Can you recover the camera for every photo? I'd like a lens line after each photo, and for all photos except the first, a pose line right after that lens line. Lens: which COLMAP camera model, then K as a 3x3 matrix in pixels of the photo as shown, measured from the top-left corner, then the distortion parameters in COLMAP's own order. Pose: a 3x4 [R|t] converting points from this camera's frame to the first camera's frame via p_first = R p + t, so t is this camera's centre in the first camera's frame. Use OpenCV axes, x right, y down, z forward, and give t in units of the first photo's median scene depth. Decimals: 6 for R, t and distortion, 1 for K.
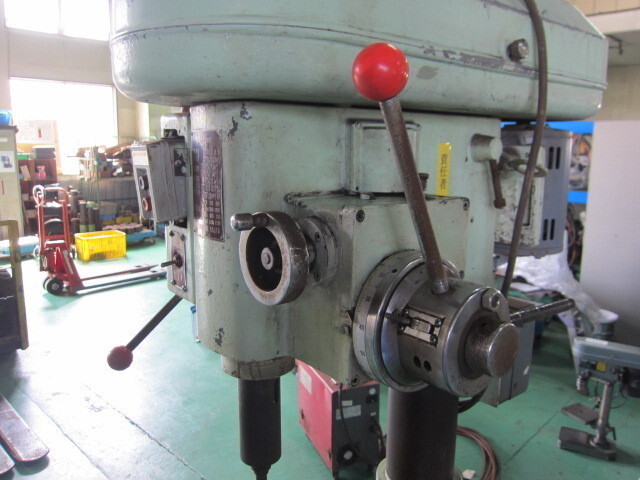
lens RADIAL K [[526.6, 0, 320.0], [0, 526.6, 240.0], [0, 0, 1]] dist [-0.050188, 0.000439]
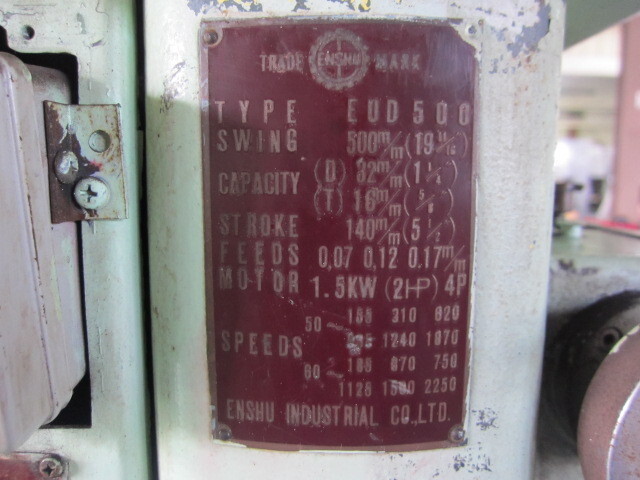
lens RADIAL K [[526.6, 0, 320.0], [0, 526.6, 240.0], [0, 0, 1]] dist [-0.050188, 0.000439]
pose [[0.640195, -0.110310, 0.760252, -0.397374], [0.136180, 0.990259, 0.029009, -0.112283], [-0.756046, 0.084960, 0.648981, 0.816720]]
